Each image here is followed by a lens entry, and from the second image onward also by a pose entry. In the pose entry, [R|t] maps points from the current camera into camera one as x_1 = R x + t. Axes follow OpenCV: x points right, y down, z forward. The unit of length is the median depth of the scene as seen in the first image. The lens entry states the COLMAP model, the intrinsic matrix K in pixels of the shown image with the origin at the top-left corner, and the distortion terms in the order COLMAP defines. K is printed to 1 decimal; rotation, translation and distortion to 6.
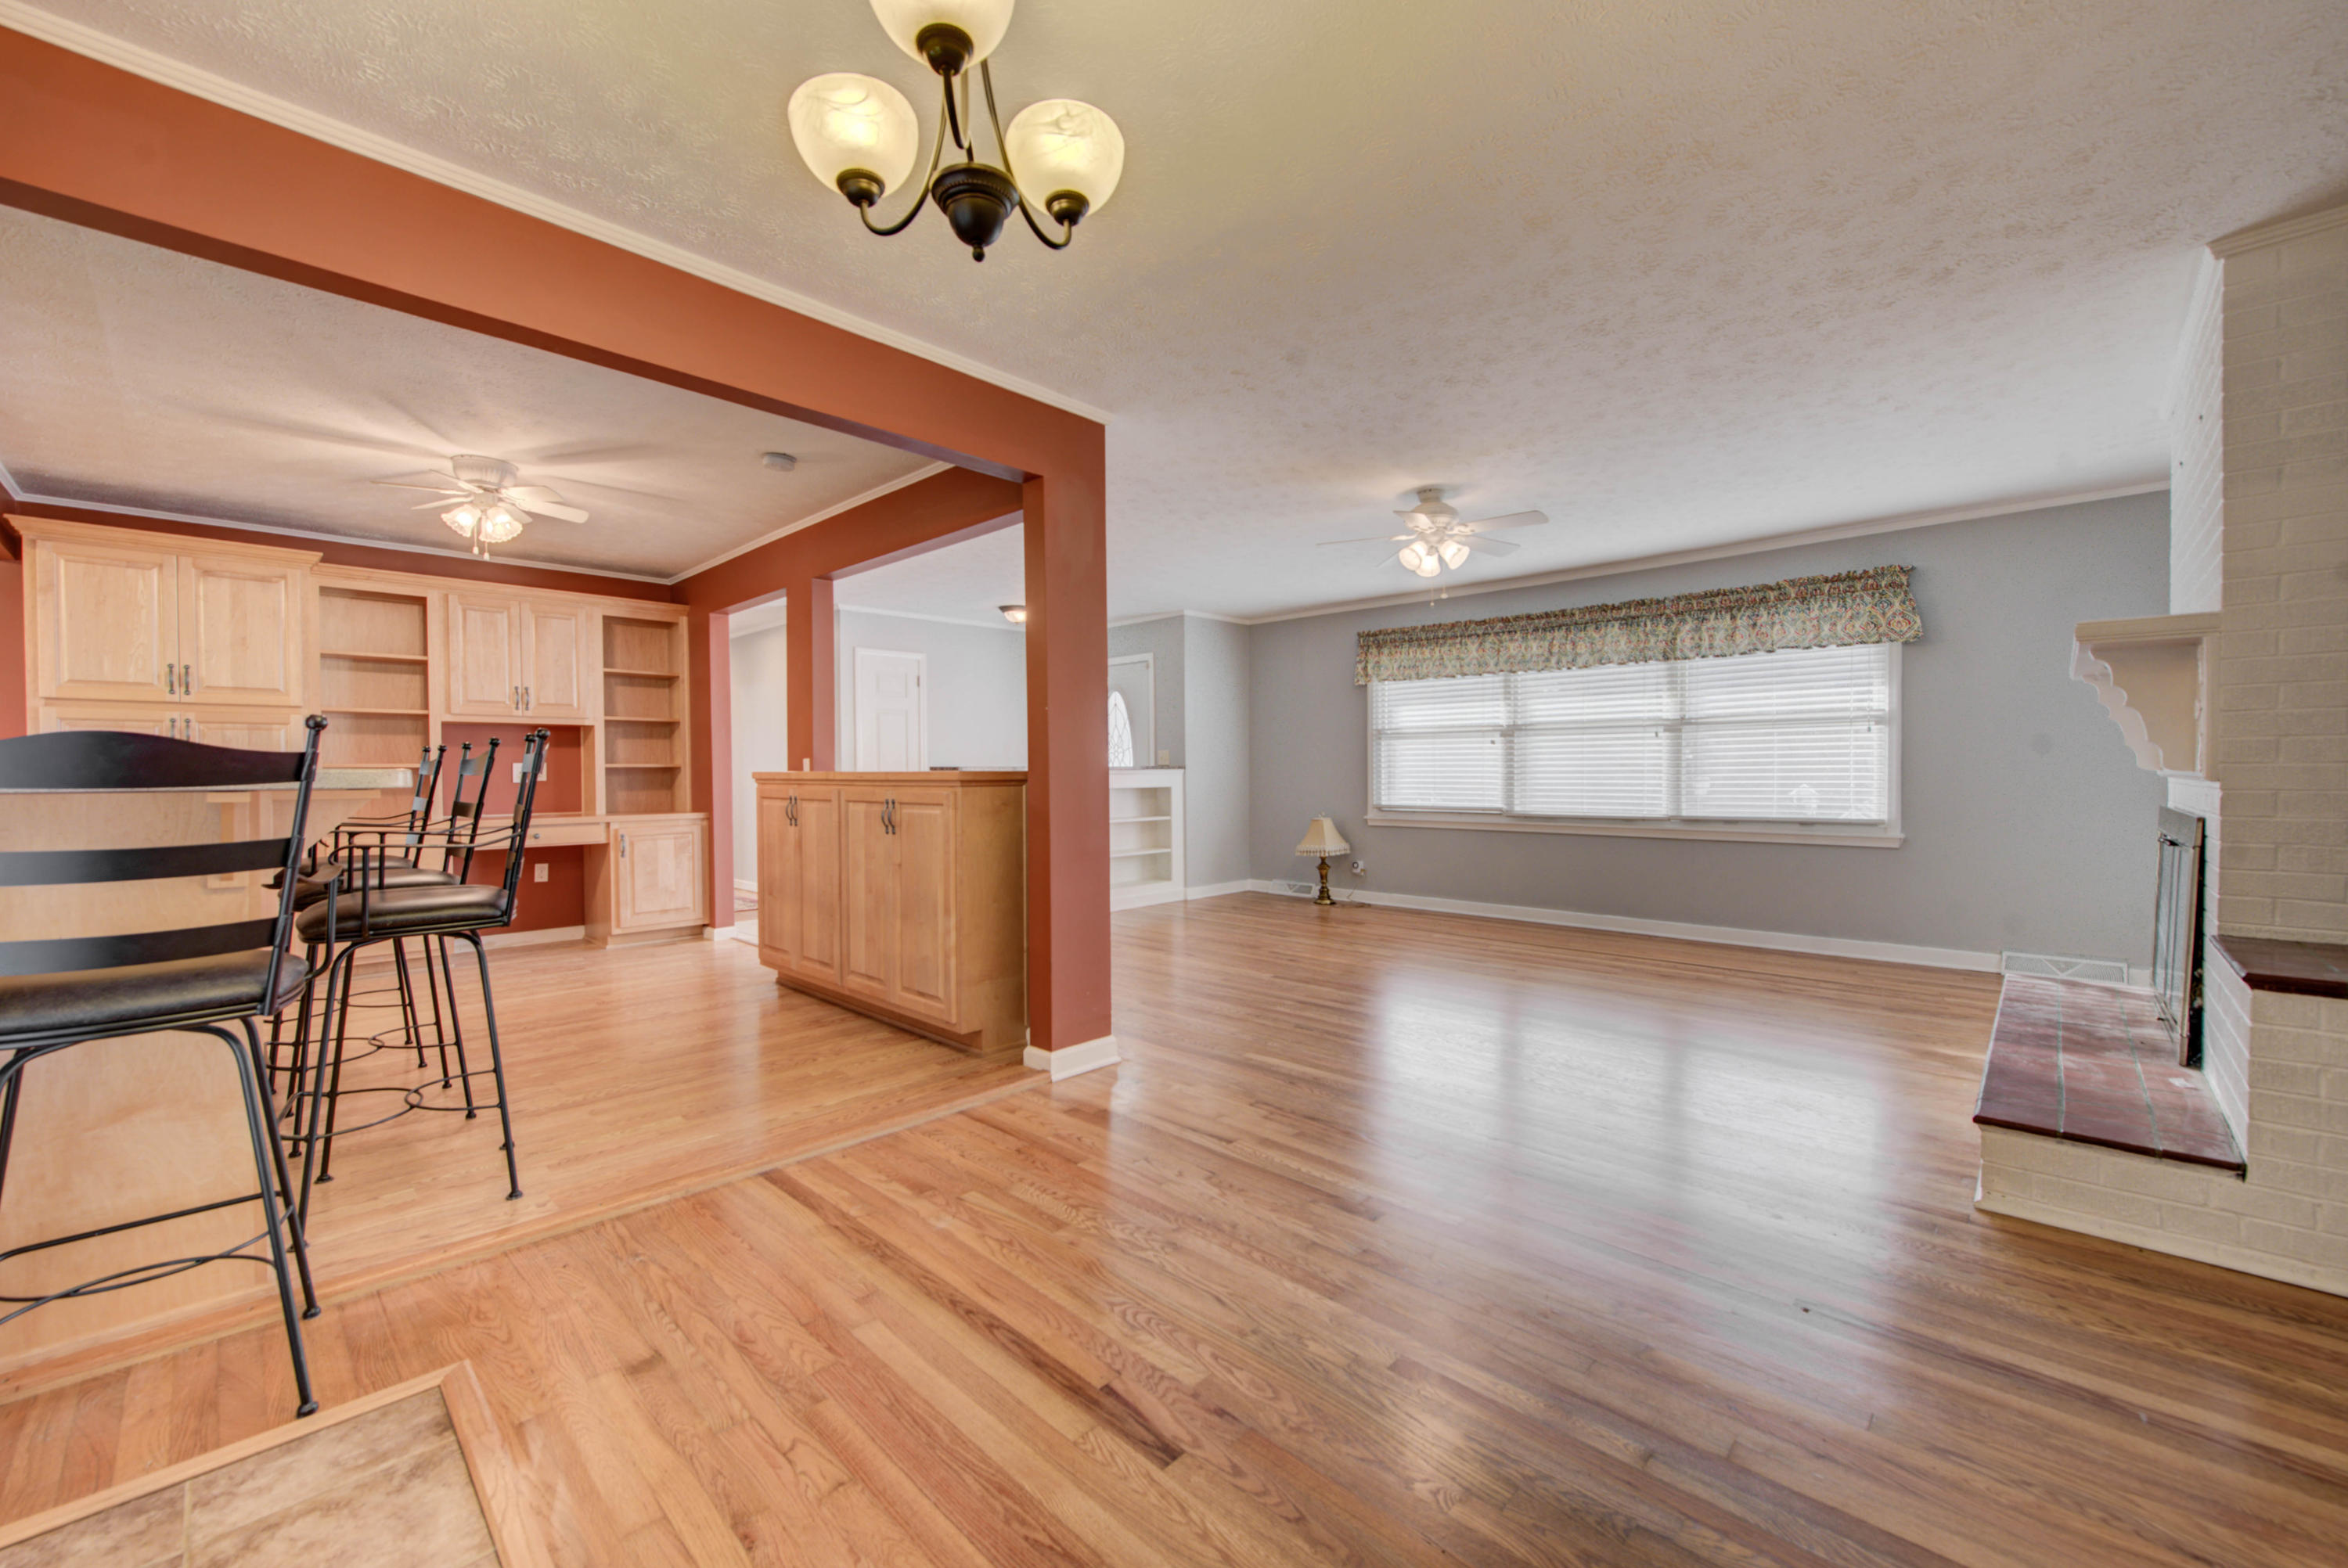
lens RADIAL K [[922.9, 0, 1174.0], [0, 922.9, 784.0], [0, 0, 1]] dist [0.002295, -0.002374]
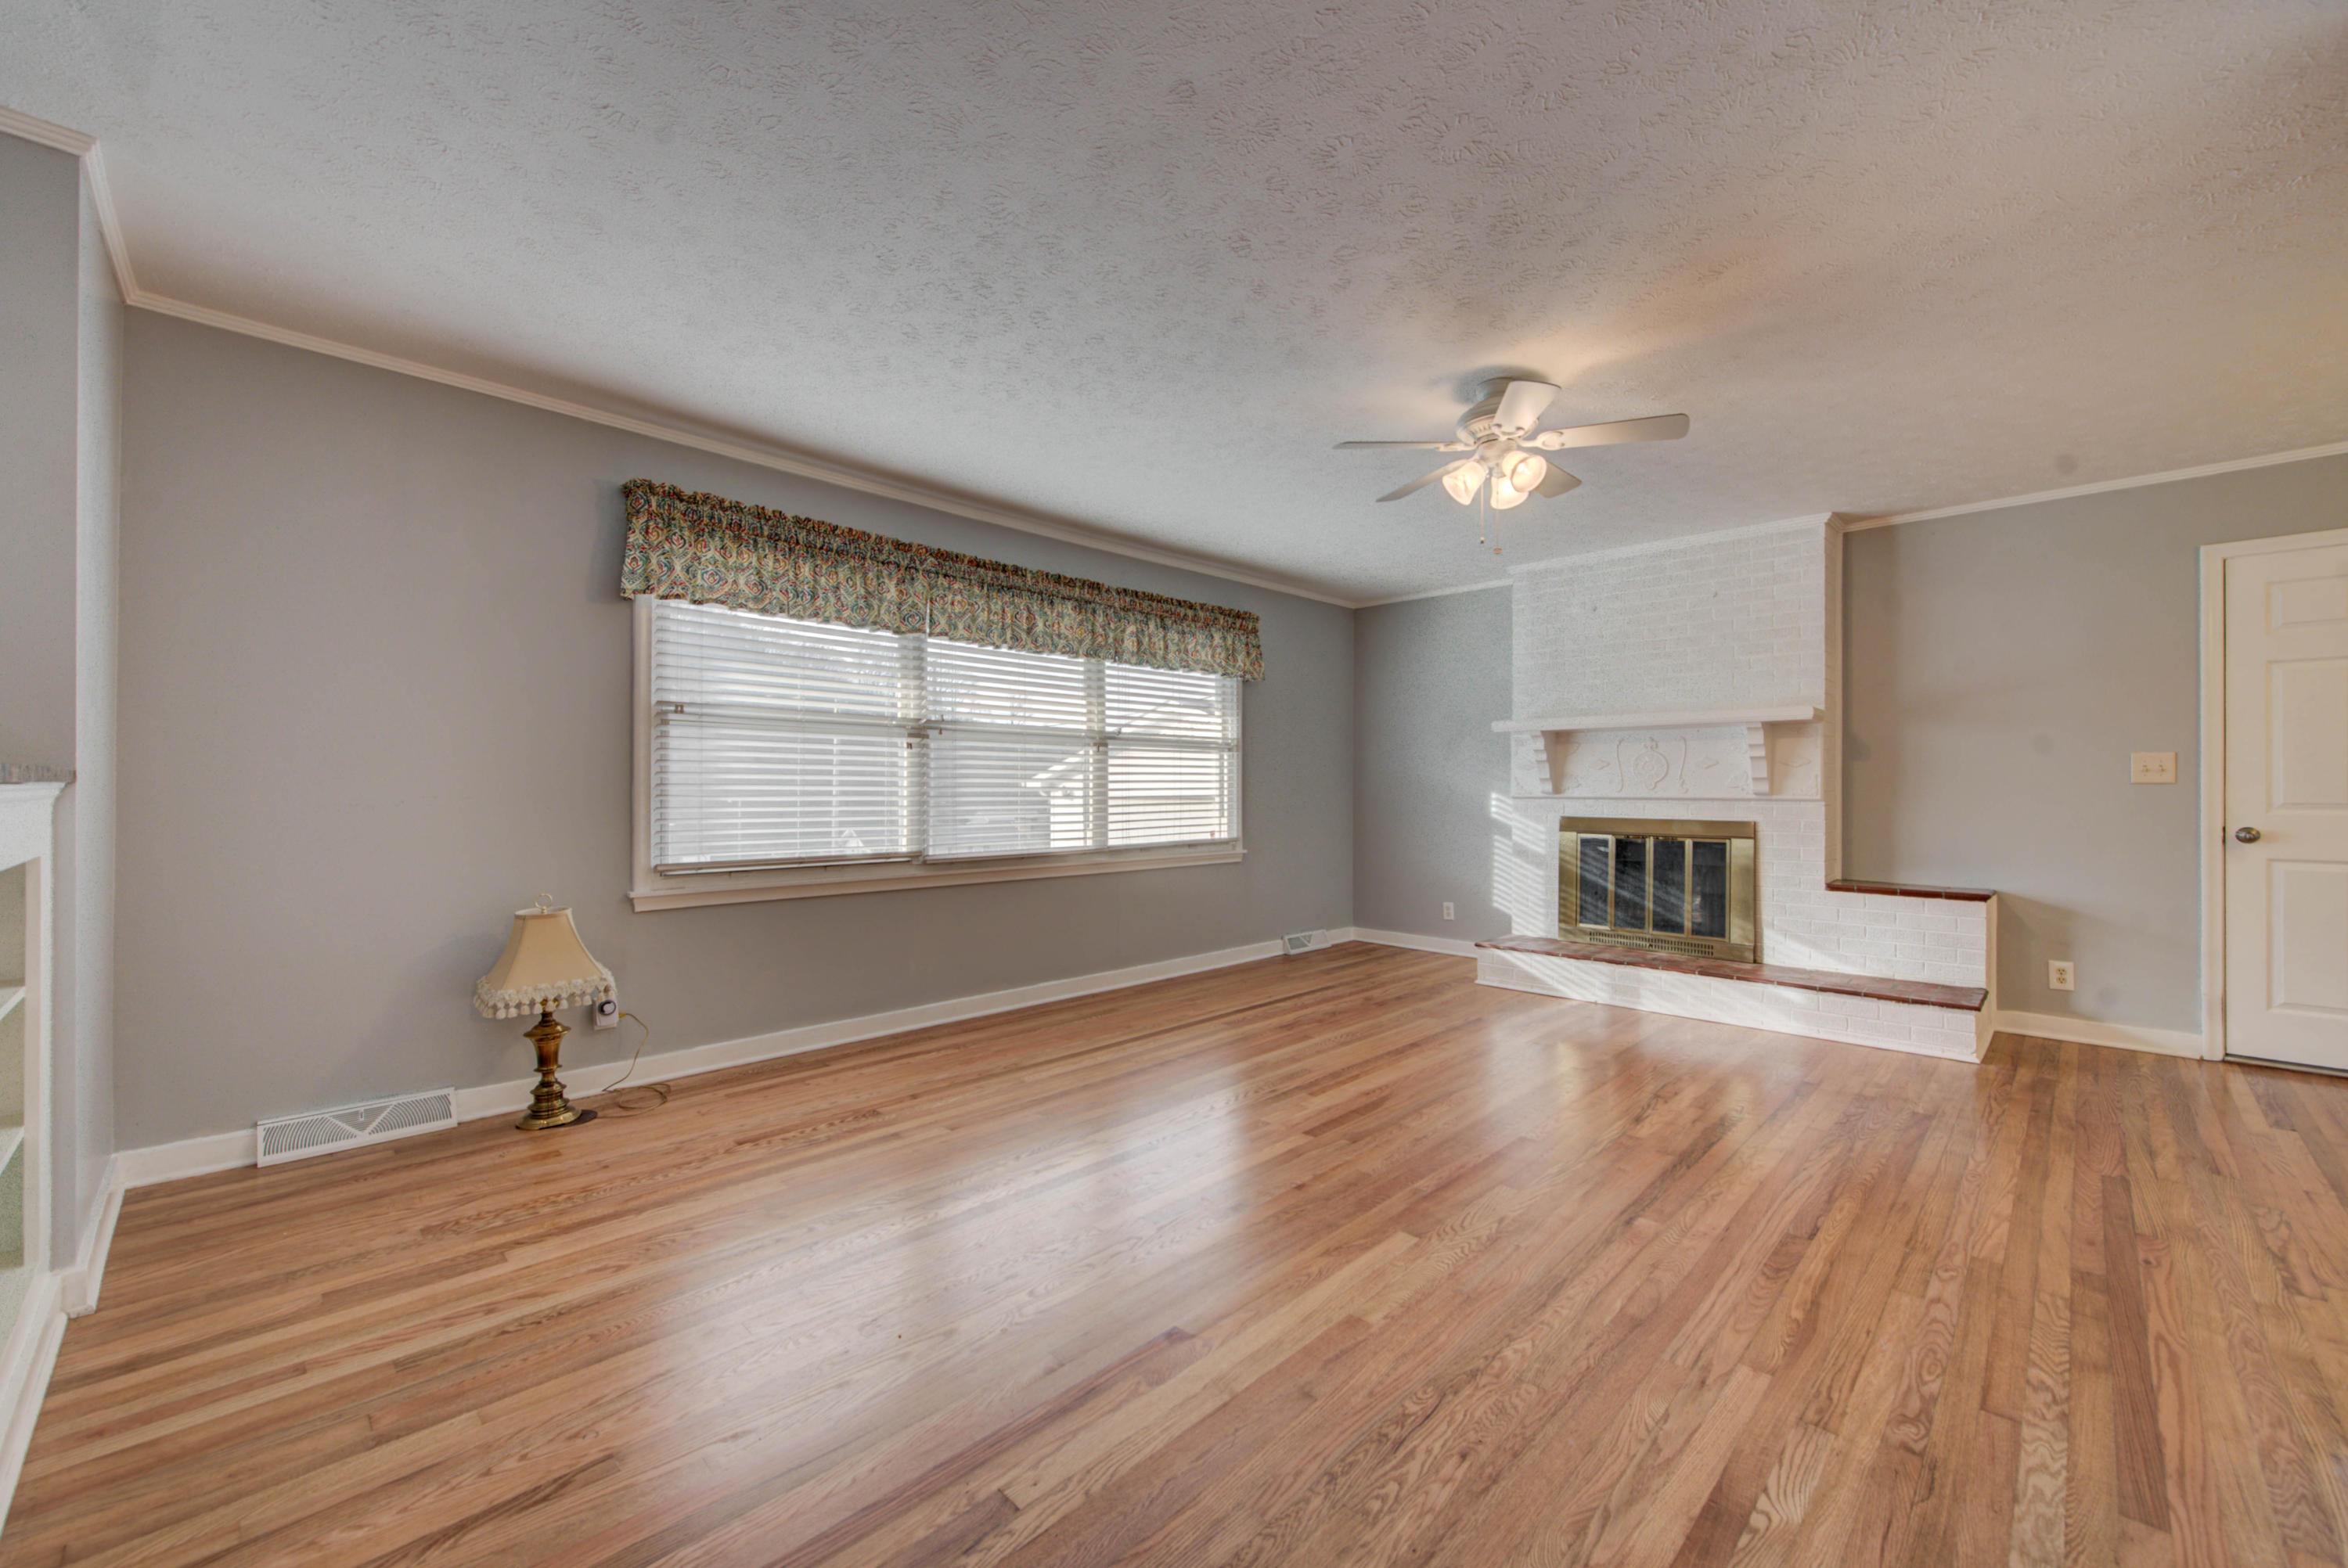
lens RADIAL K [[922.9, 0, 1174.0], [0, 922.9, 784.0], [0, 0, 1]] dist [0.002295, -0.002374]
pose [[0.016776, 0.010308, 0.999806, -0.282250], [0.010251, 0.999893, -0.010480, -0.012693], [-0.999807, 0.010425, 0.016669, 0.868890]]
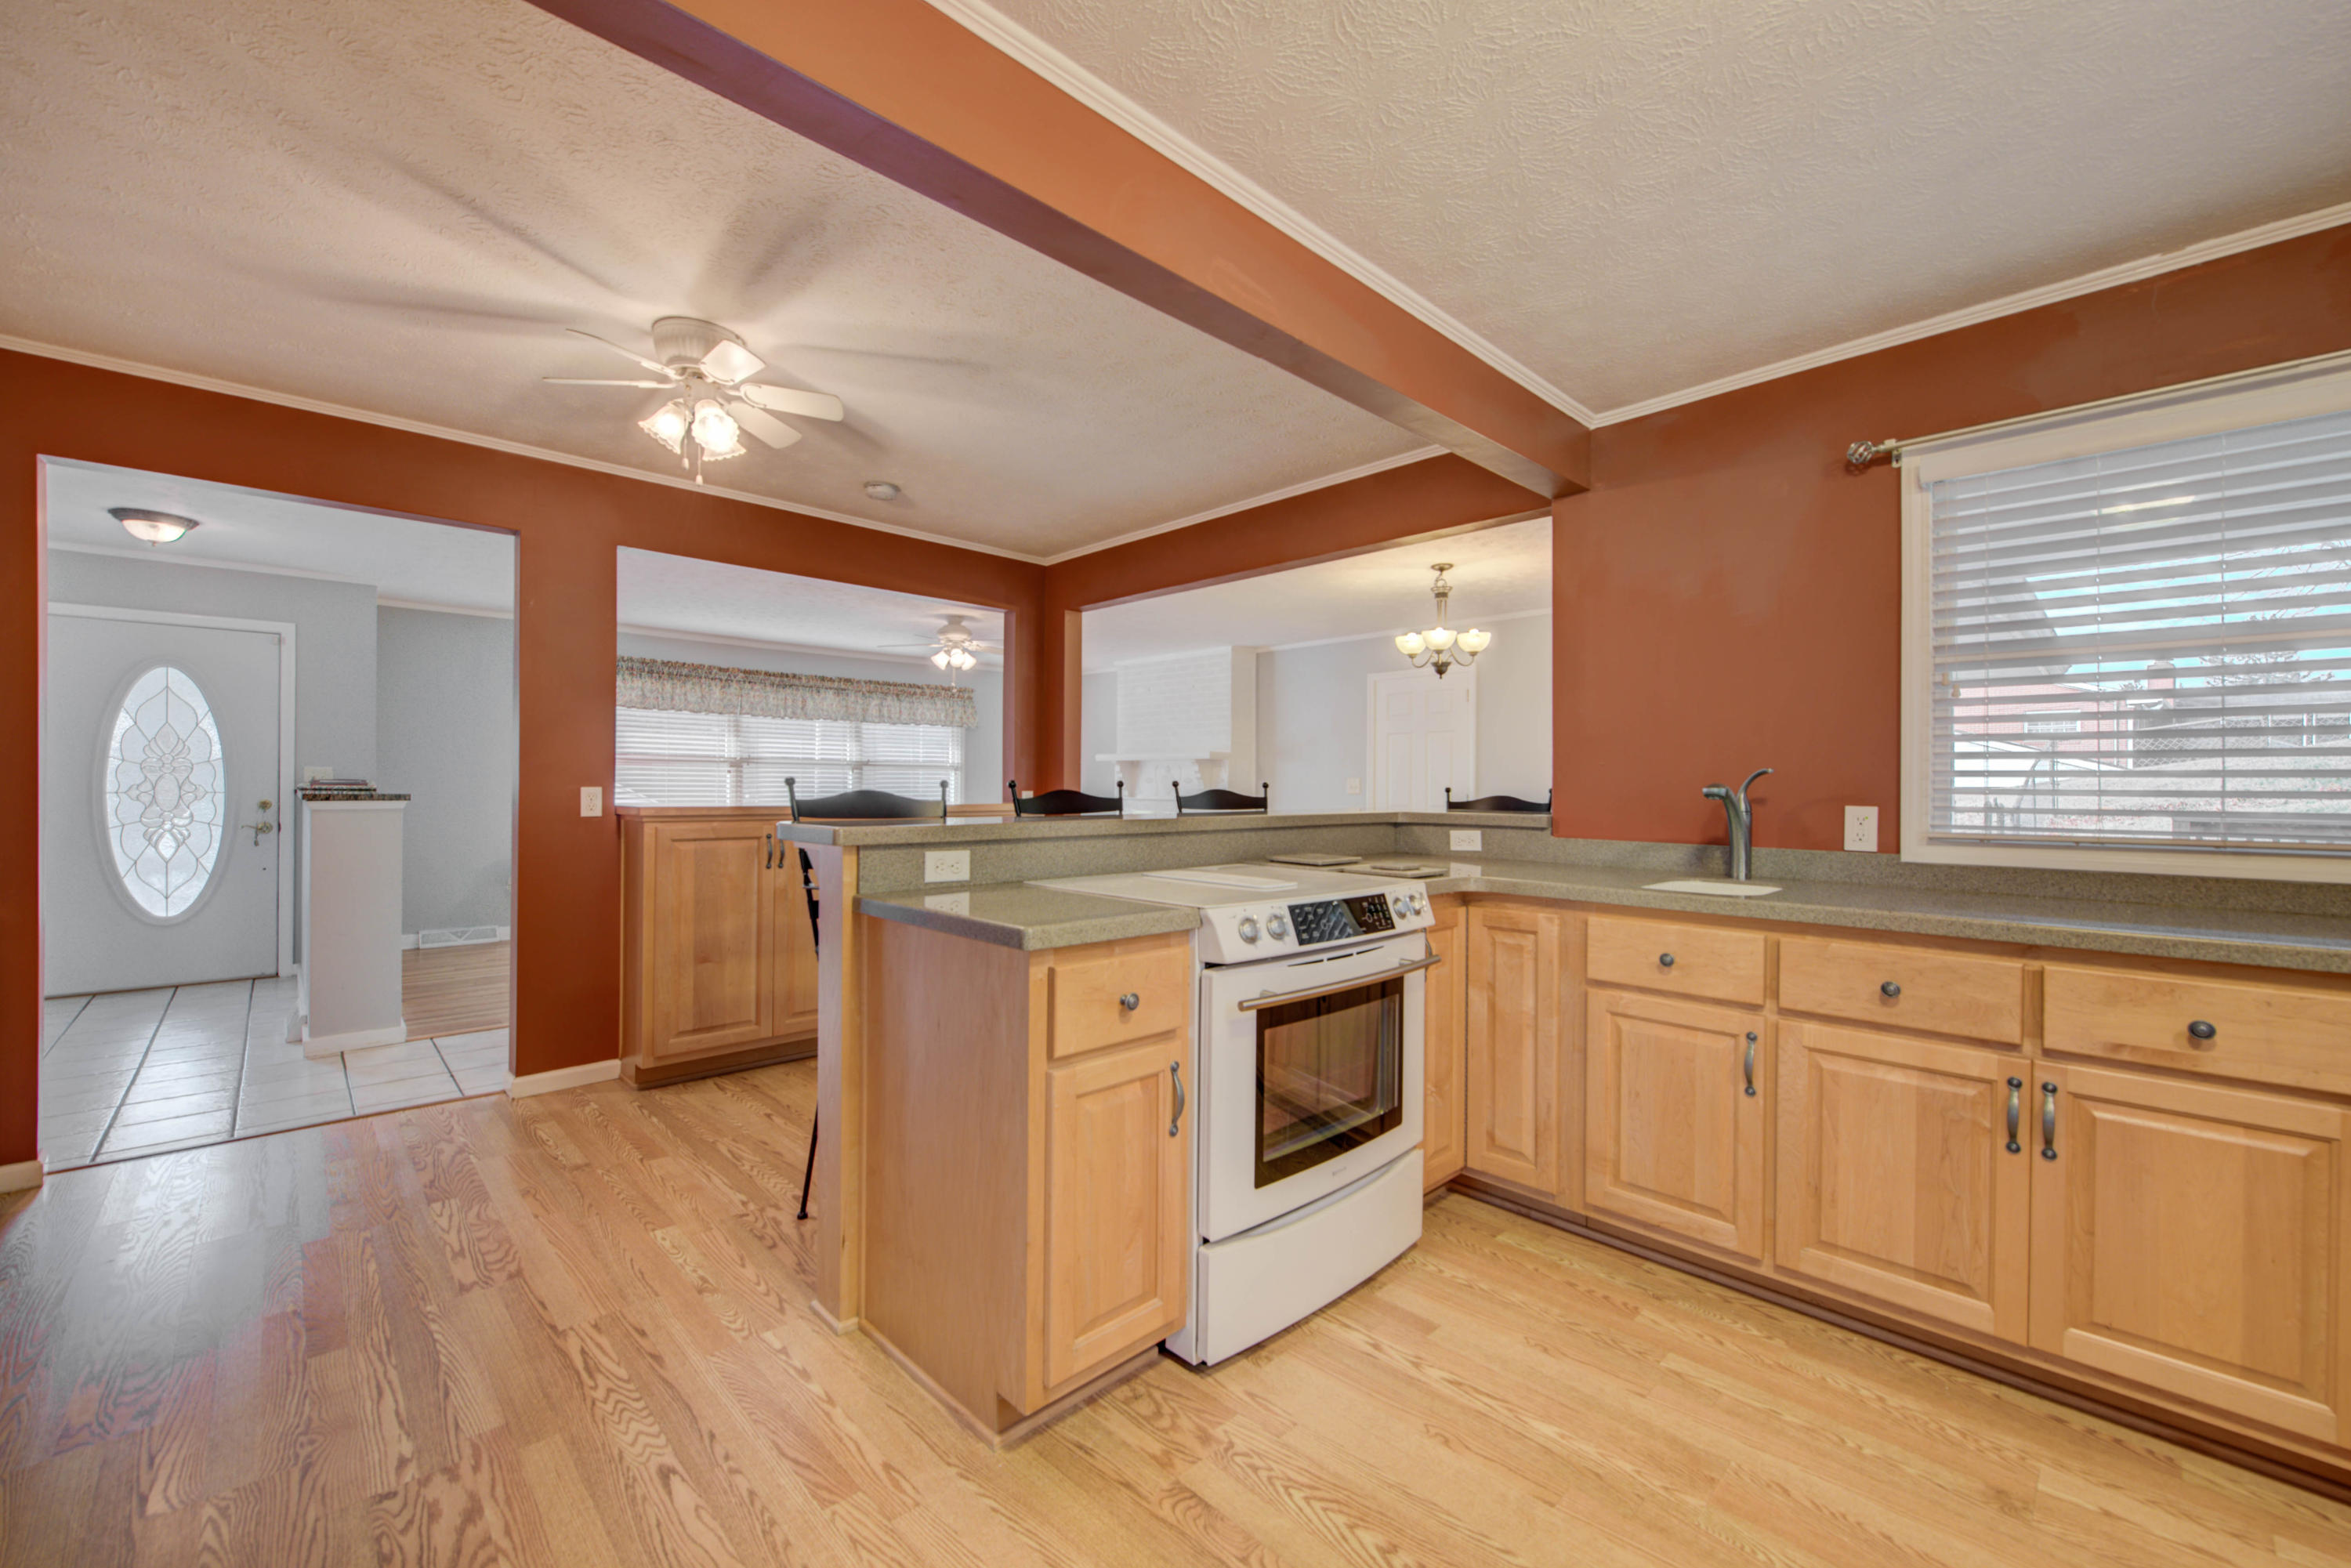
lens RADIAL K [[924.2, 0, 1175.5], [0, 924.2, 784.0], [0, 0, 1]] dist [0.002295, -0.002374]
pose [[0.045418, 0.008914, 0.998928, -0.864839], [0.006566, 0.999936, -0.009221, -0.016181], [-0.998946, 0.006978, 0.045357, 0.400849]]
